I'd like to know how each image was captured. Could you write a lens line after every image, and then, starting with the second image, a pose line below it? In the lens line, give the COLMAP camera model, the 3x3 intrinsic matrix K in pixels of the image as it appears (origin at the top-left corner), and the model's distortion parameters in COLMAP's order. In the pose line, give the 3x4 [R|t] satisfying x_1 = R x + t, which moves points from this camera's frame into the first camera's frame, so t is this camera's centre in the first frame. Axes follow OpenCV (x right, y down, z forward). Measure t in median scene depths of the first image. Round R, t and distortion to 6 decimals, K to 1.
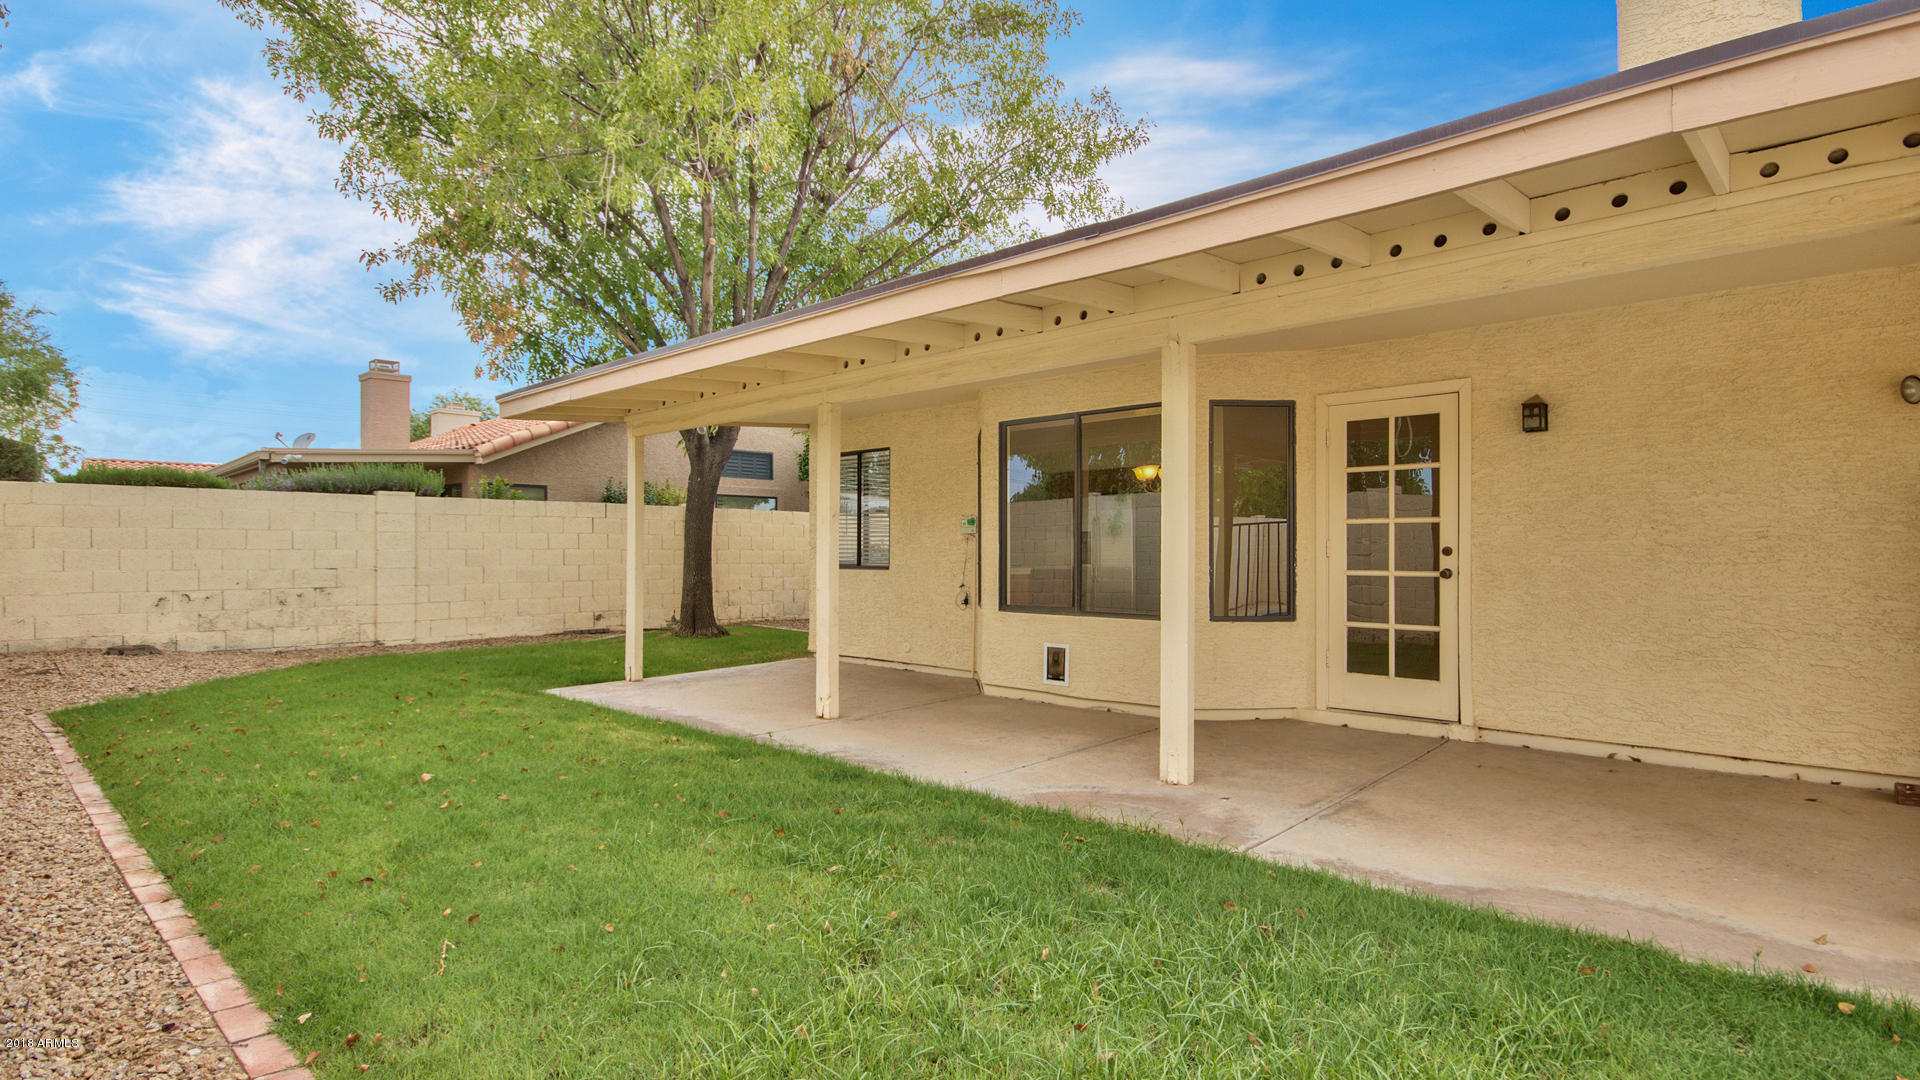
lens RADIAL K [[926.2, 0, 950.8], [0, 926.2, 545.4], [0, 0, 1]] dist [-0.018517, -0.001174]
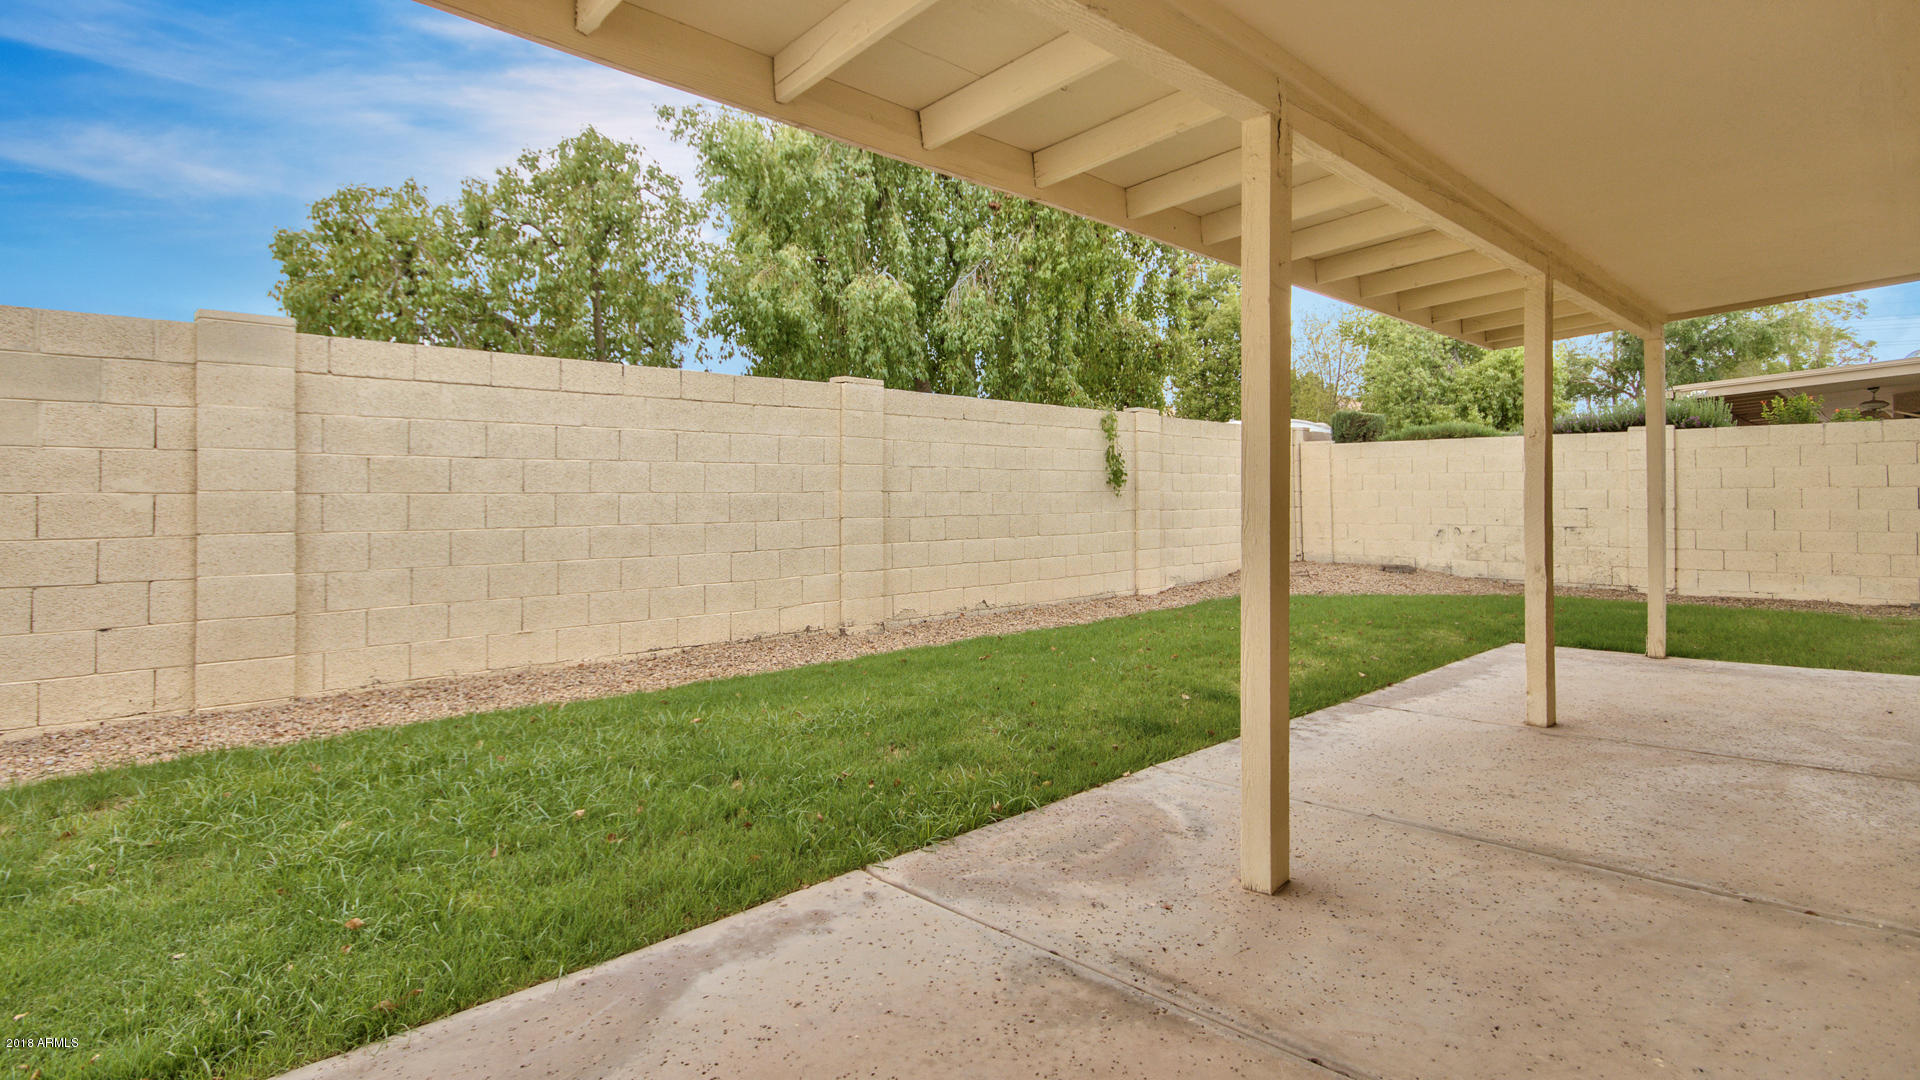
lens RADIAL K [[926.2, 0, 964.1], [0, 926.2, 495.2], [0, 0, 1]] dist [-0.018517, -0.001174]
pose [[-0.004427, 0.000984, -0.999990, 0.367098], [0.008243, 0.999966, 0.000948, 0.004783], [0.999956, -0.008239, -0.004435, 0.364628]]
